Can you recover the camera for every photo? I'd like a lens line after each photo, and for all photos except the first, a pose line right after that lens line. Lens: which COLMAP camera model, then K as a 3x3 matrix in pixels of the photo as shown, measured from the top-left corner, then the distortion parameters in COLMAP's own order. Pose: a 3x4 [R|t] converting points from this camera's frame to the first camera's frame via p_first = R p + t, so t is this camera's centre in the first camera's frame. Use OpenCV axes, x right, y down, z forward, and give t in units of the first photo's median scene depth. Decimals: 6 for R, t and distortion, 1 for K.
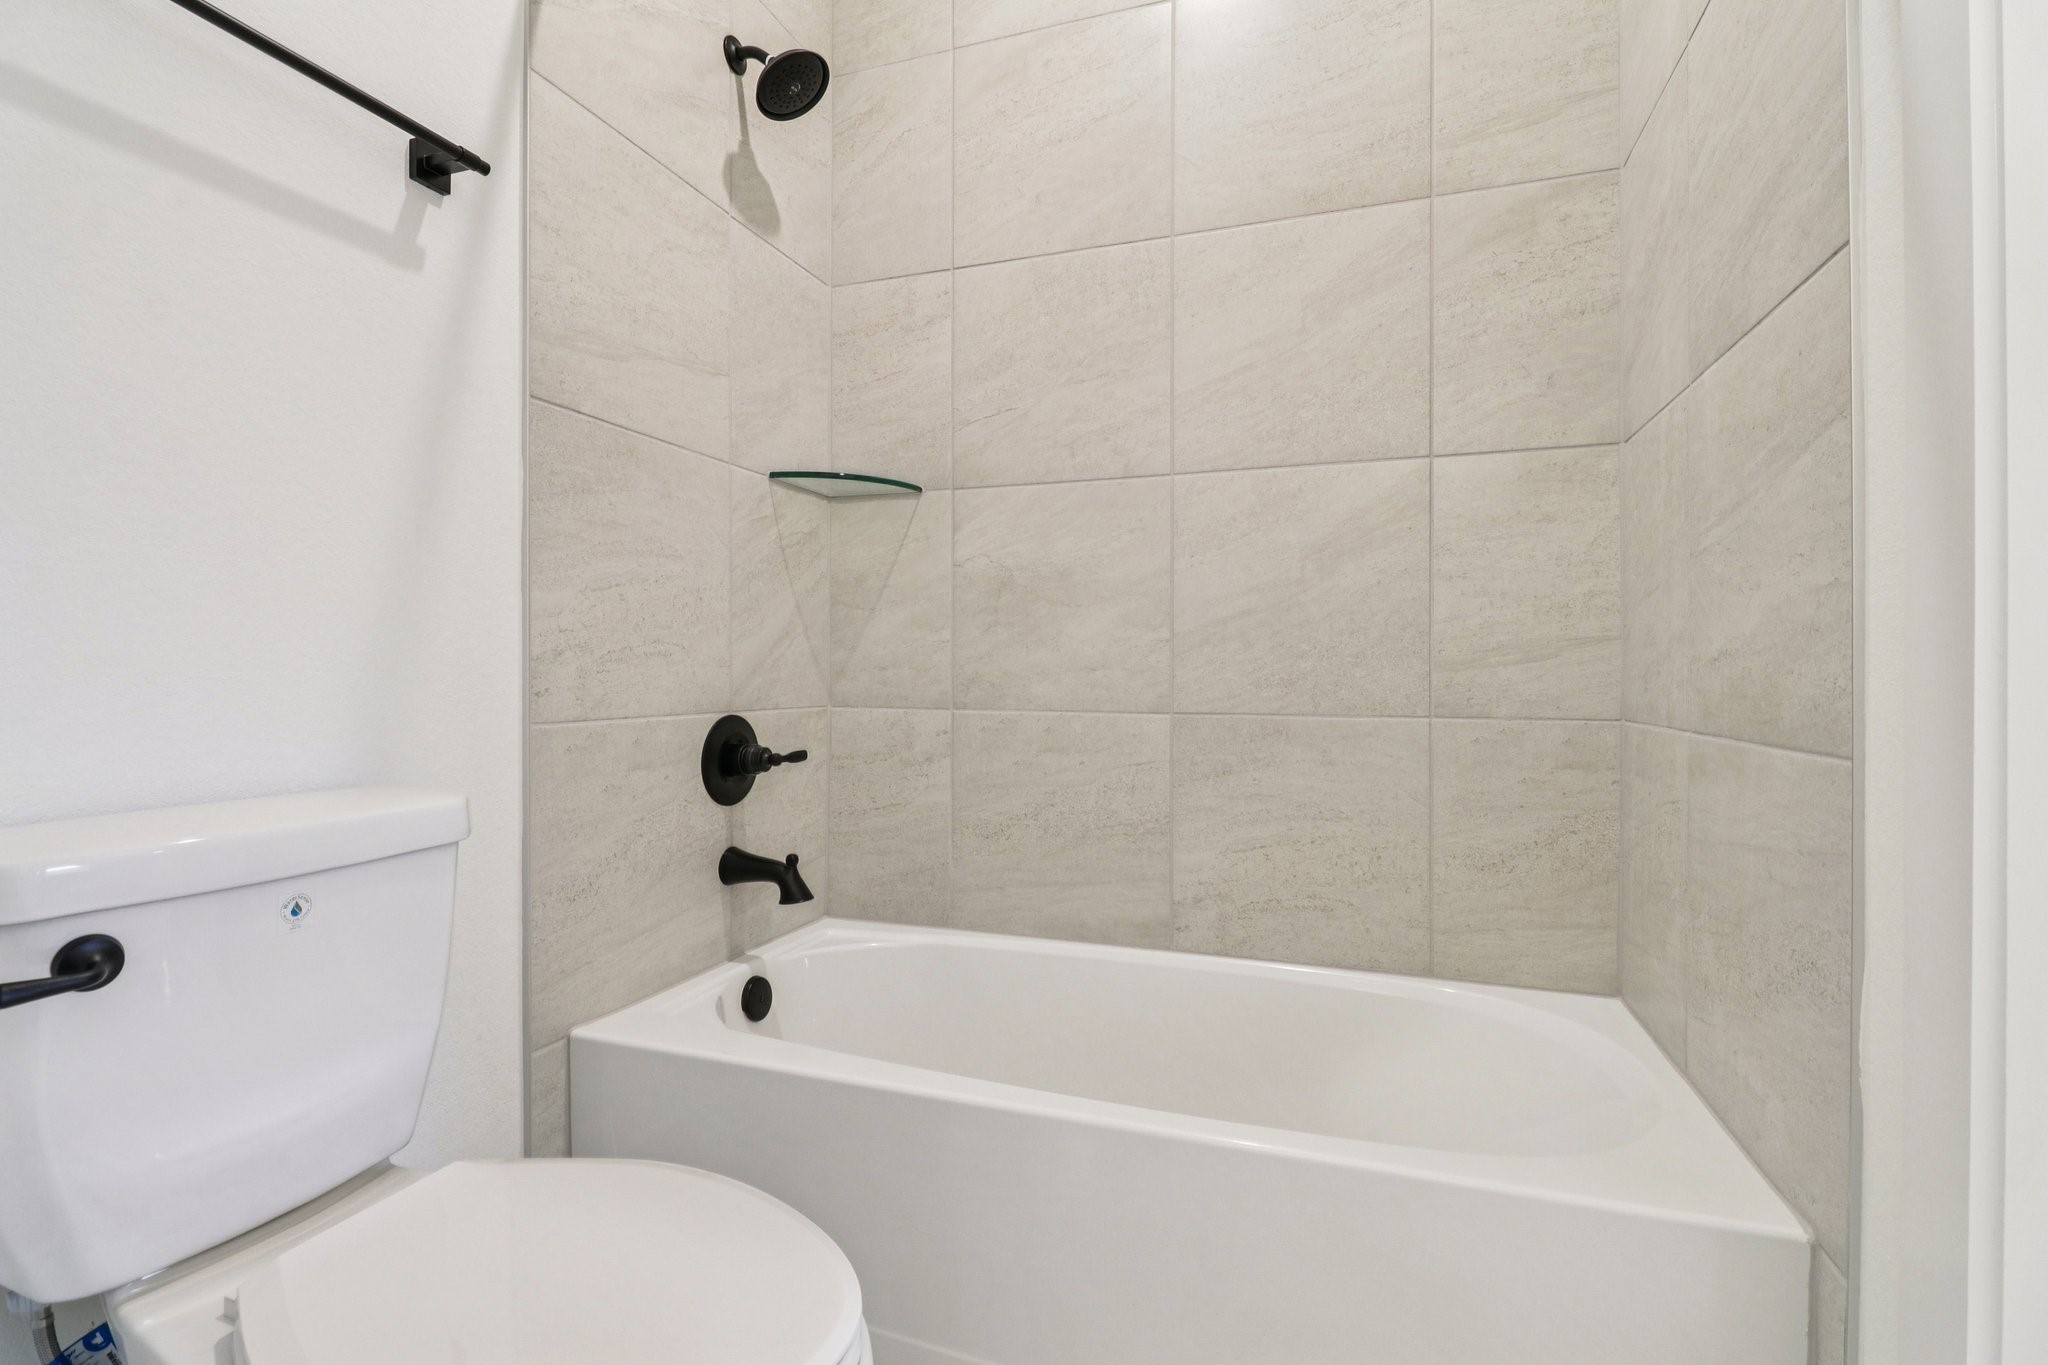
lens RADIAL K [[953.4, 0, 1021.0], [0, 953.4, 688.0], [0, 0, 1]] dist [-0.008642, -0.007483]
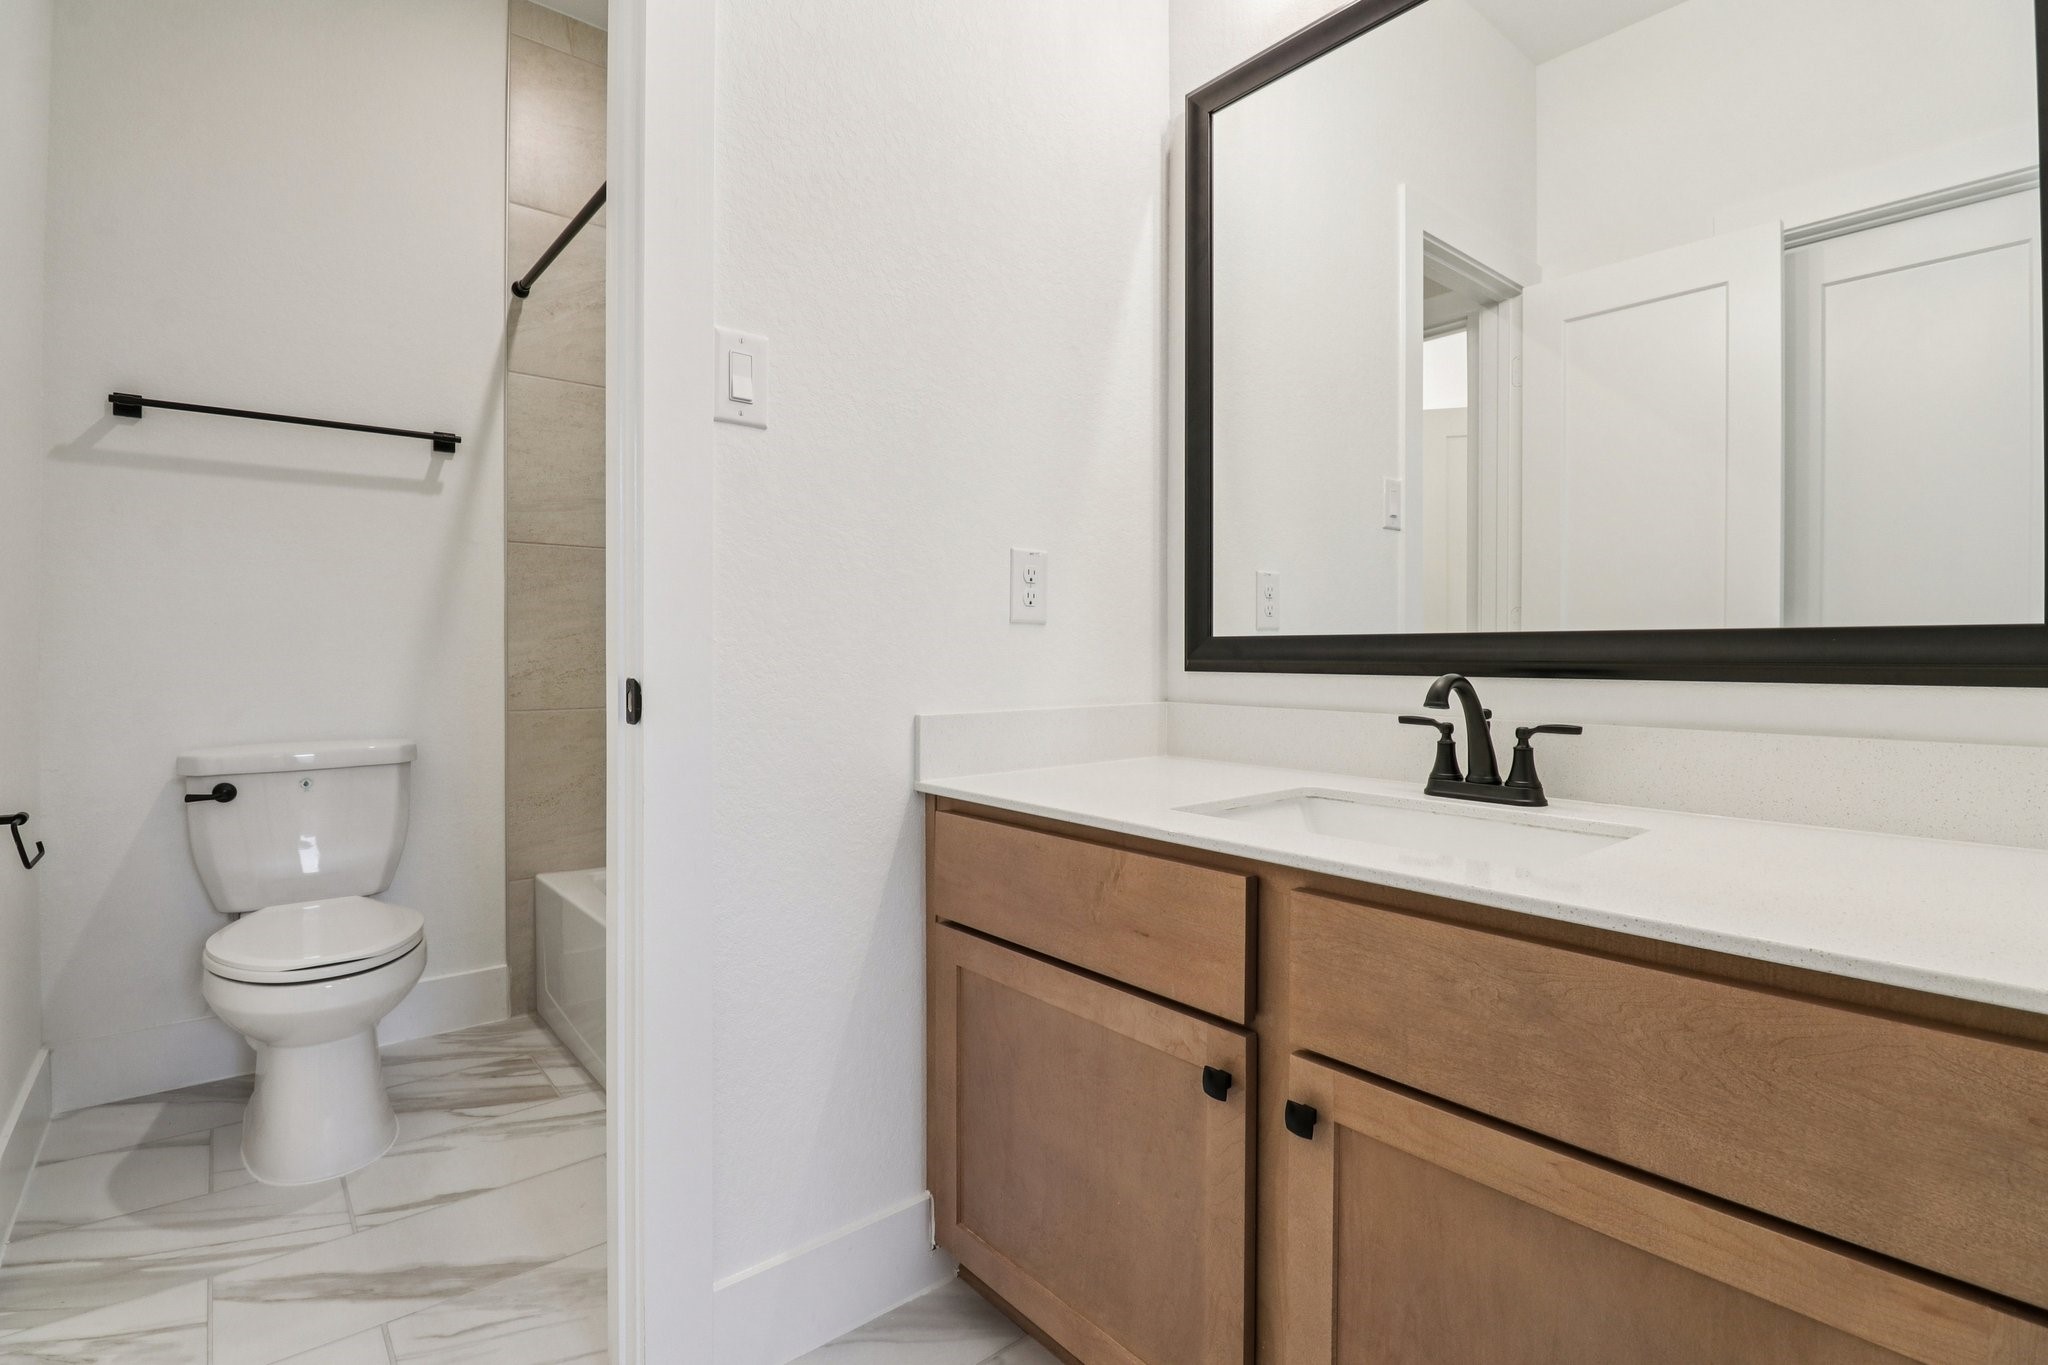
lens RADIAL K [[953.4, 0, 1010.7], [0, 953.4, 670.3], [0, 0, 1]] dist [-0.008642, -0.007483]
pose [[0.858476, 0.012958, -0.512690, 0.518889], [-0.011741, 0.999915, 0.005612, -0.026000], [0.512719, 0.001202, 0.858556, -0.052575]]
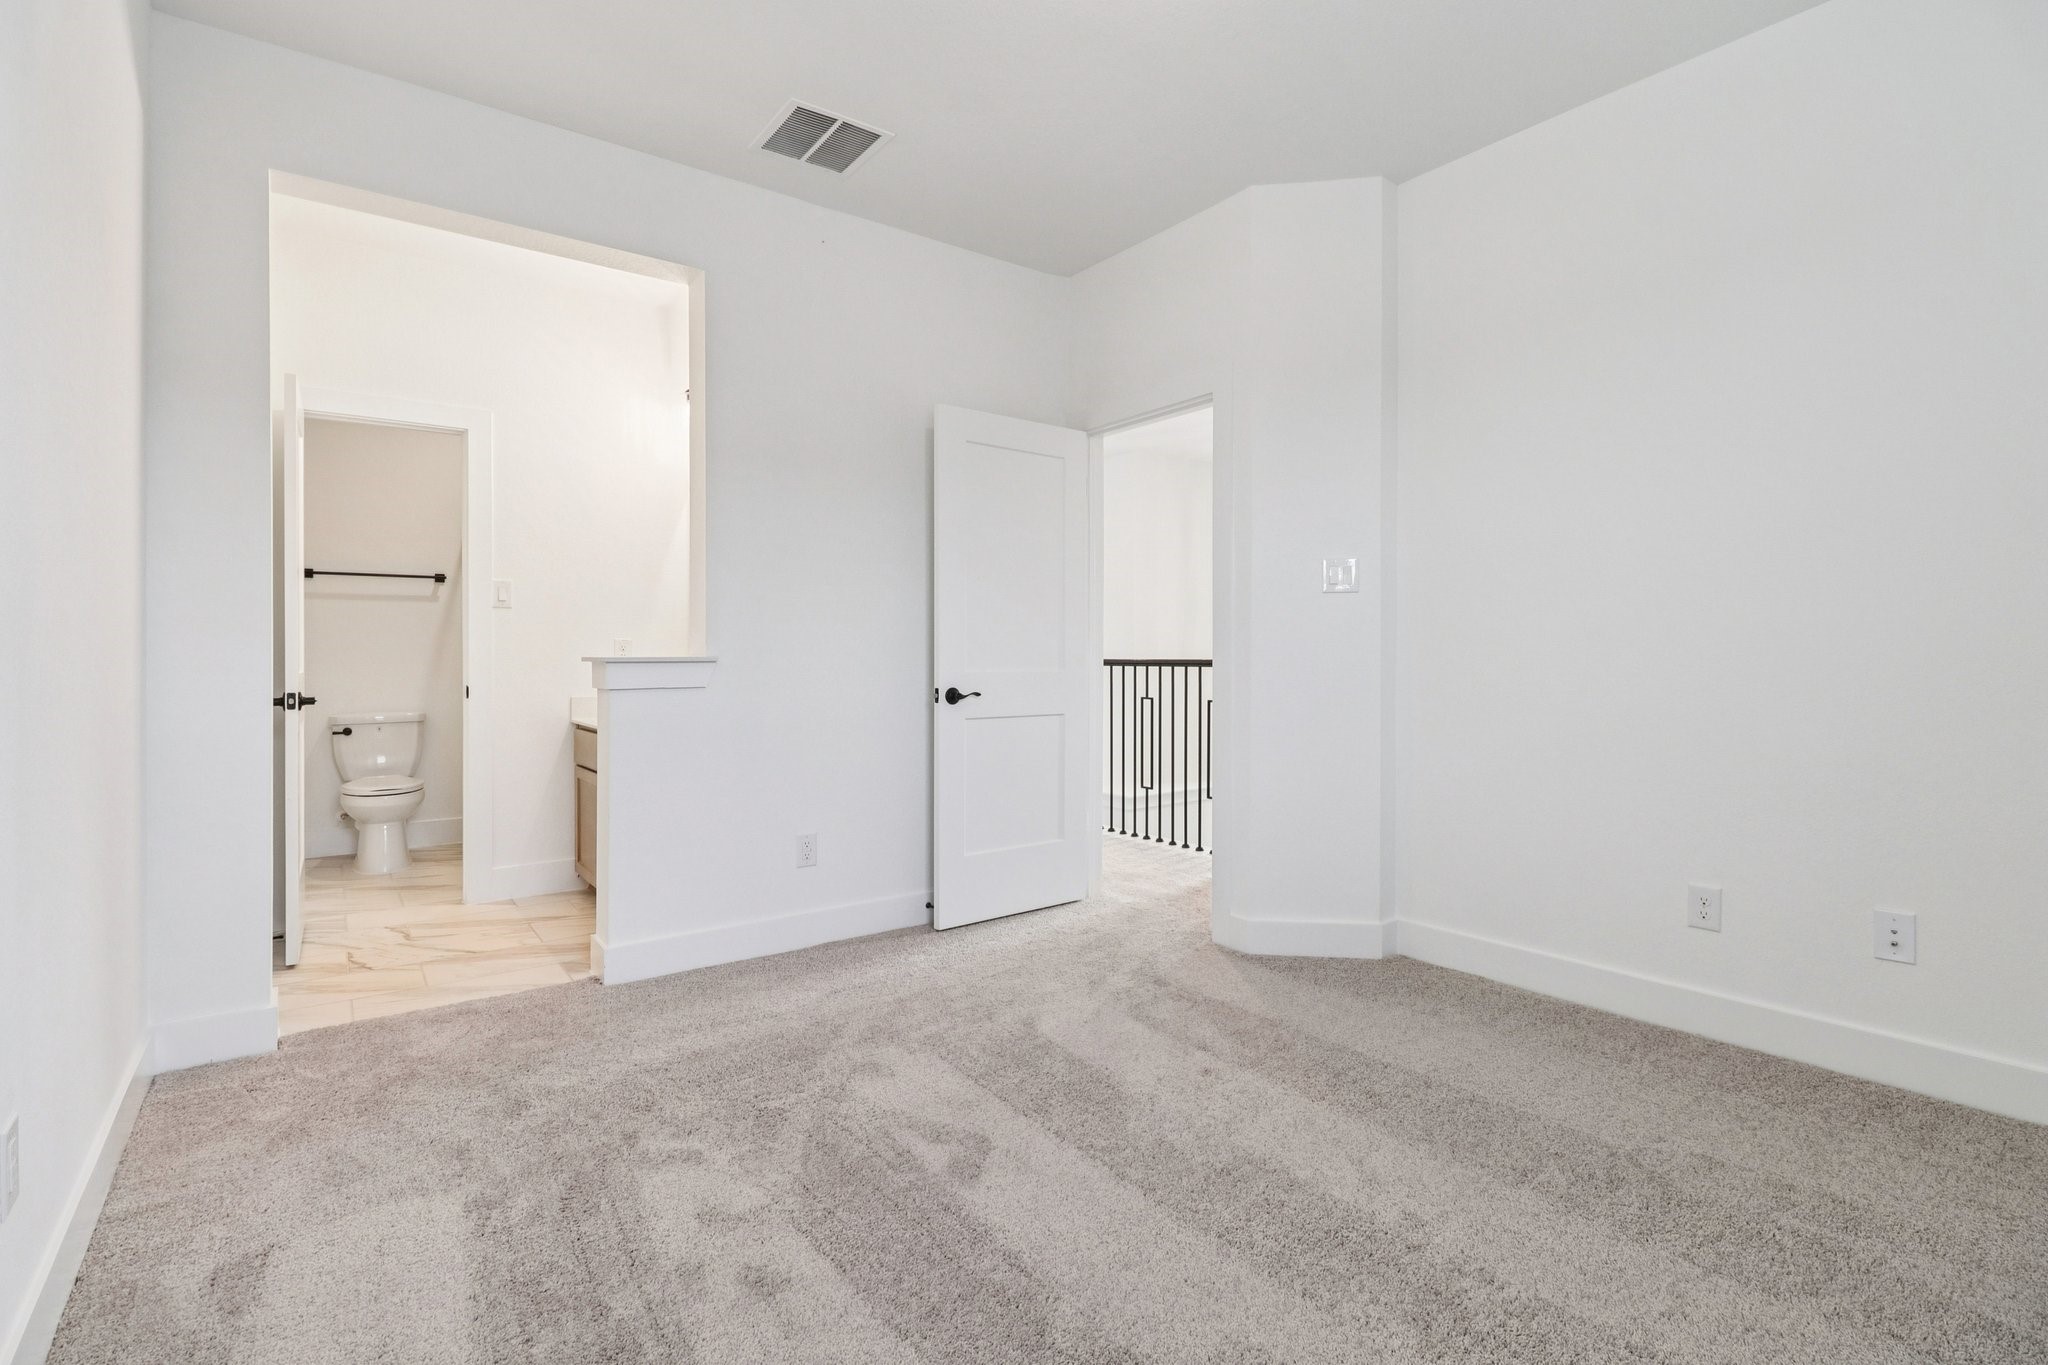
lens RADIAL K [[953.4, 0, 1019.9], [0, 953.4, 675.3], [0, 0, 1]] dist [-0.008642, -0.007483]
pose [[0.825944, 0.011247, -0.563641, 1.473828], [-0.007478, 0.999932, 0.008995, -0.048149], [0.563703, -0.003215, 0.825971, -0.419327]]
